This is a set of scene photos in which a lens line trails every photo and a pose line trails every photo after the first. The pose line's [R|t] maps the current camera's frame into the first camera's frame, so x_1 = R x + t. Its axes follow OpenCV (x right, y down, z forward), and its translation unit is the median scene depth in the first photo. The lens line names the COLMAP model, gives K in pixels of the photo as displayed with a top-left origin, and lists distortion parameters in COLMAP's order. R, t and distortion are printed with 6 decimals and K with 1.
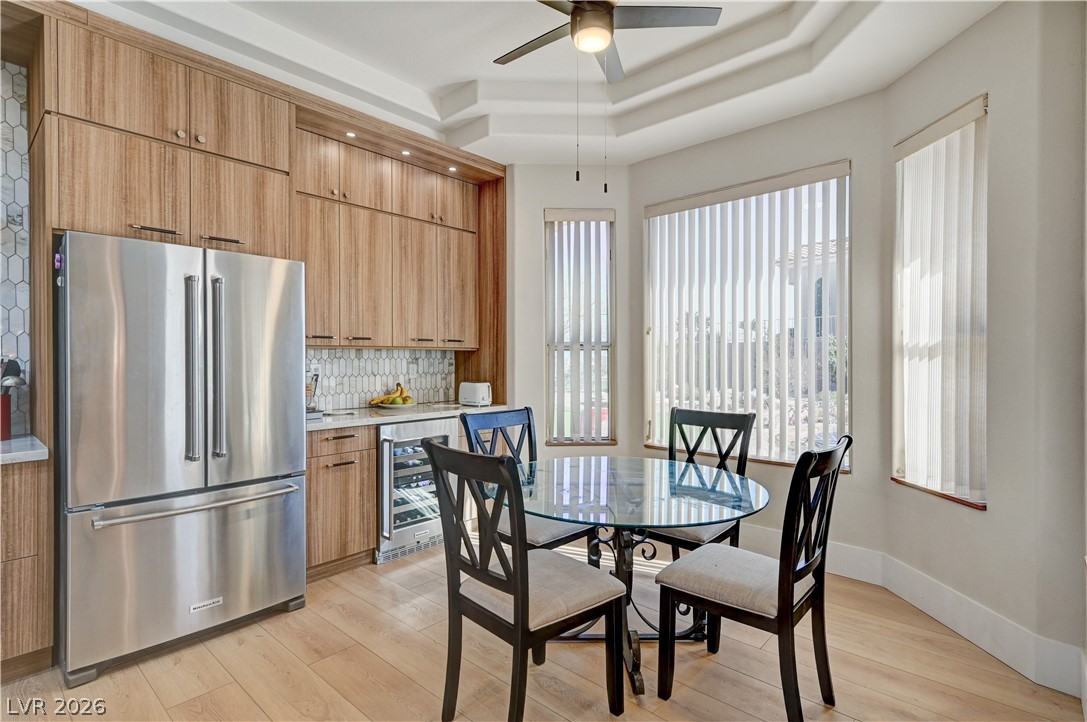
lens RADIAL K [[522.3, 0, 546.8], [0, 522.3, 360.1], [0, 0, 1]] dist [0.010368, 0.000098]
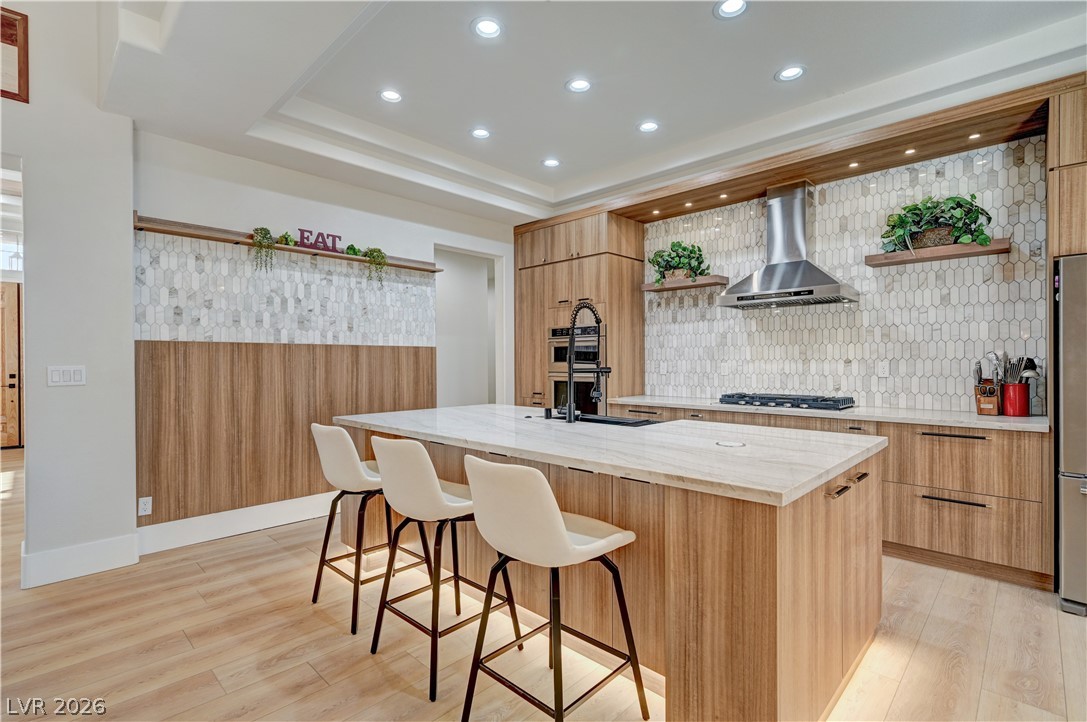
lens RADIAL K [[512.5, 0, 543.5], [0, 512.5, 361.0], [0, 0, 1]] dist [0.000959, 0.000195]
pose [[-0.041033, -0.000516, -0.999158, 0.238861], [-0.004262, 0.999991, -0.000341, 0.008733], [0.999149, 0.004245, -0.041034, -0.130701]]
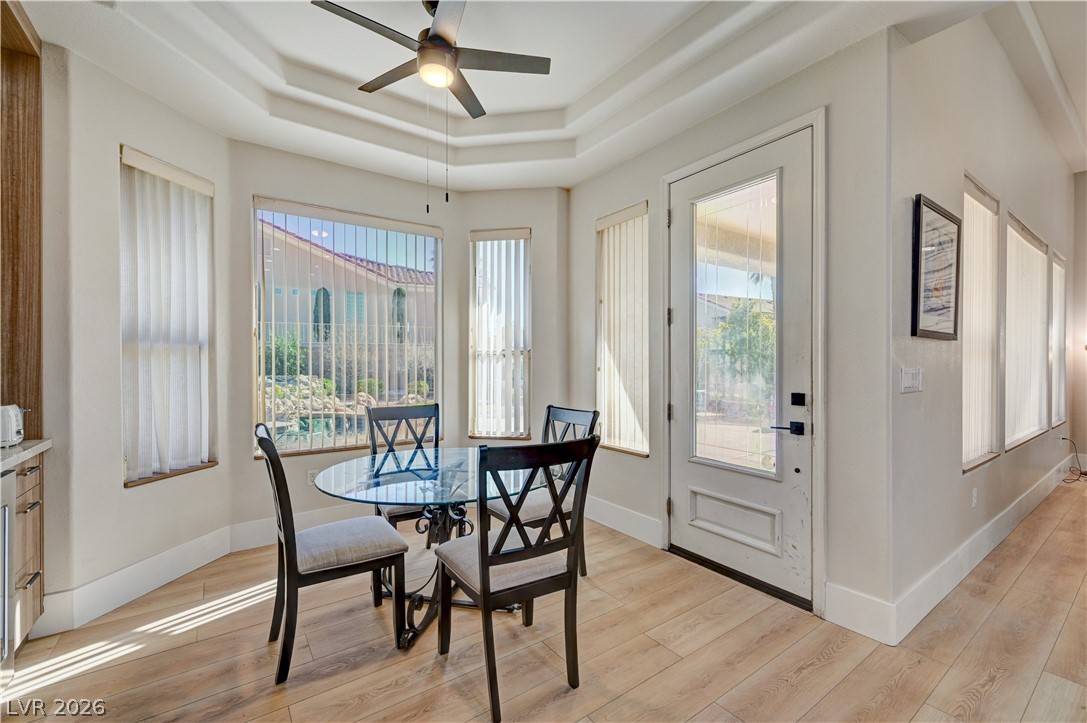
lens RADIAL K [[460.9, 0, 545.7], [0, 460.9, 365.3], [0, 0, 1]] dist [0.001283, 0.000237]
pose [[0.215862, -0.004270, 0.976415, -0.545583], [0.002944, 0.999989, 0.003722, 0.000411], [-0.976420, 0.002071, 0.215872, 0.375078]]
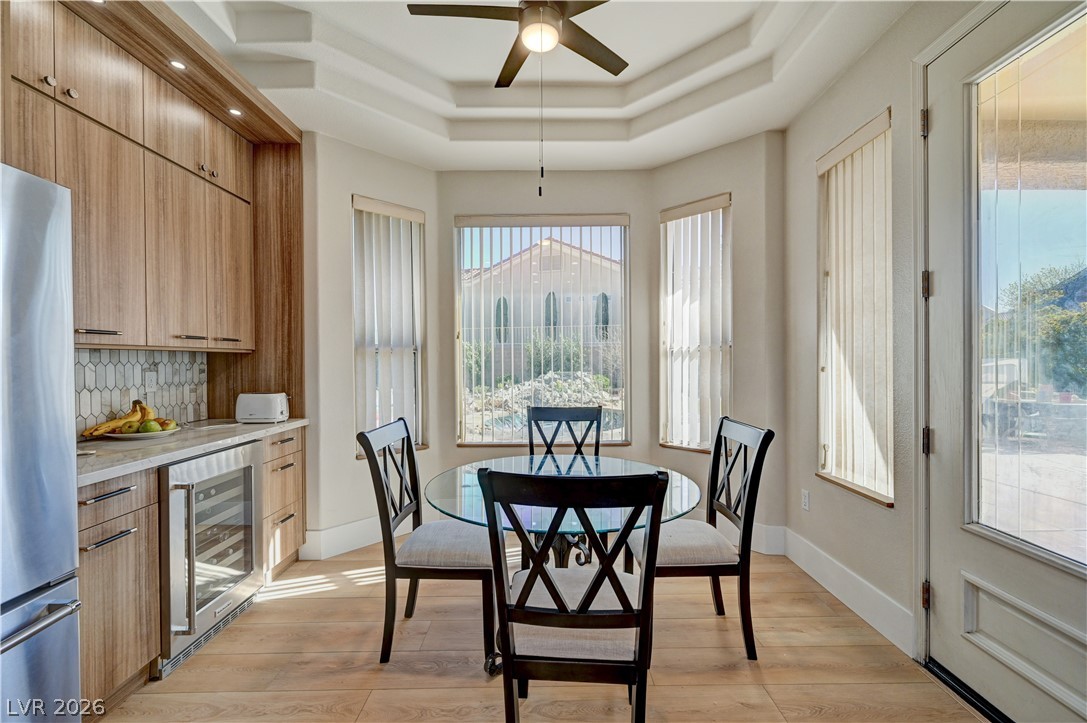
lens RADIAL K [[450.5, 0, 544.3], [0, 450.5, 363.6], [0, 0, 1]] dist [-0.002497, 0.000032]
pose [[0.741632, -0.007631, 0.670764, -0.318921], [0.007364, 0.999968, 0.003234, -0.001395], [-0.670767, 0.002541, 0.741664, 0.245447]]
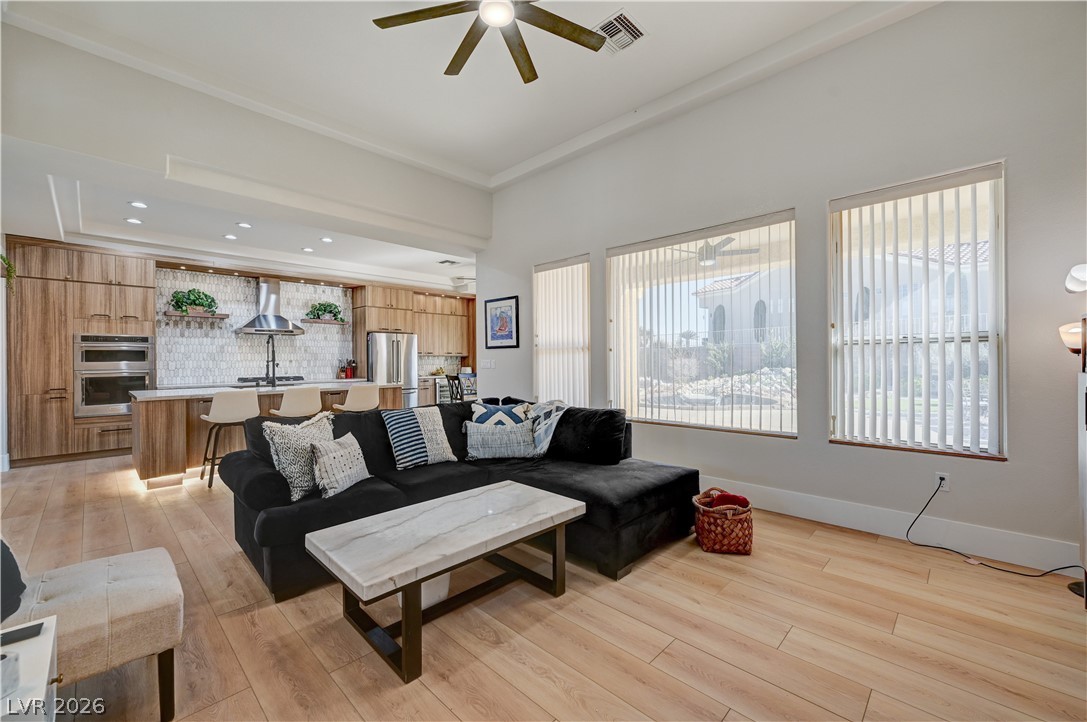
lens RADIAL K [[443.7, 0, 543.5], [0, 443.7, 361.0], [0, 0, 1]] dist [-0.000673, -0.000011]
pose [[0.998805, -0.004771, -0.048650, 0.485205], [0.004612, 0.999984, -0.003378, 0.019762], [0.048665, 0.003150, 0.998810, -1.715132]]
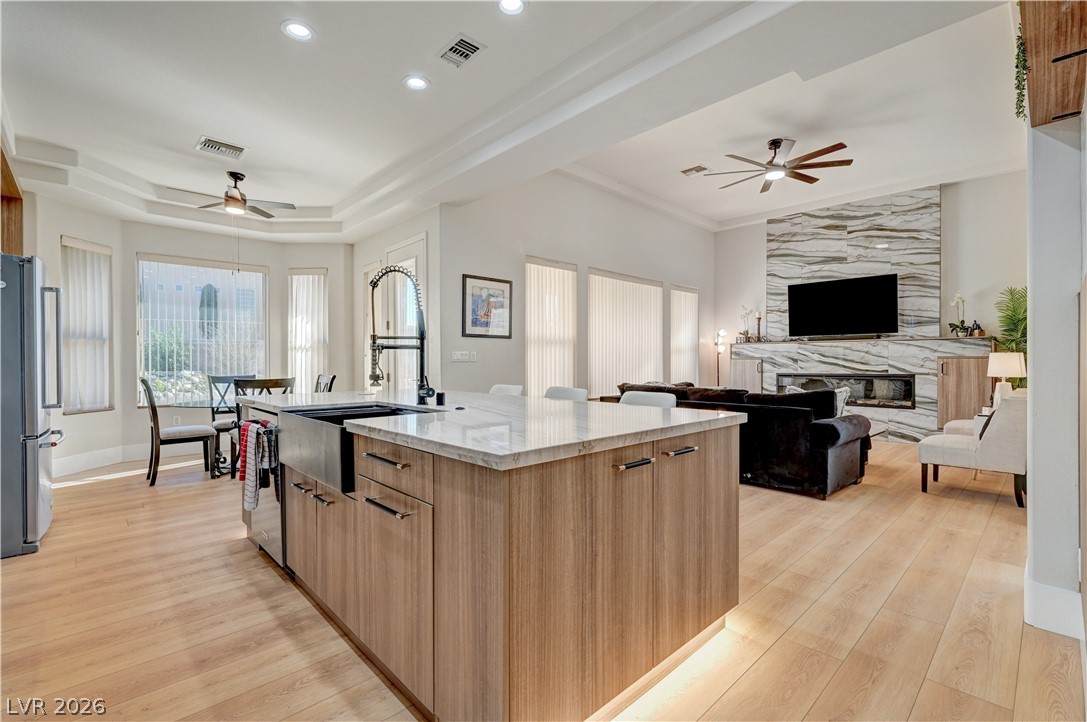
lens RADIAL K [[493.2, 0, 551.6], [0, 493.2, 362.6], [0, 0, 1]] dist [-0.002178, -0.000214]
pose [[0.075937, -0.000030, 0.997113, -1.307363], [0.008630, 0.999963, -0.000627, 0.047881], [-0.997075, 0.008652, 0.075934, -0.361916]]
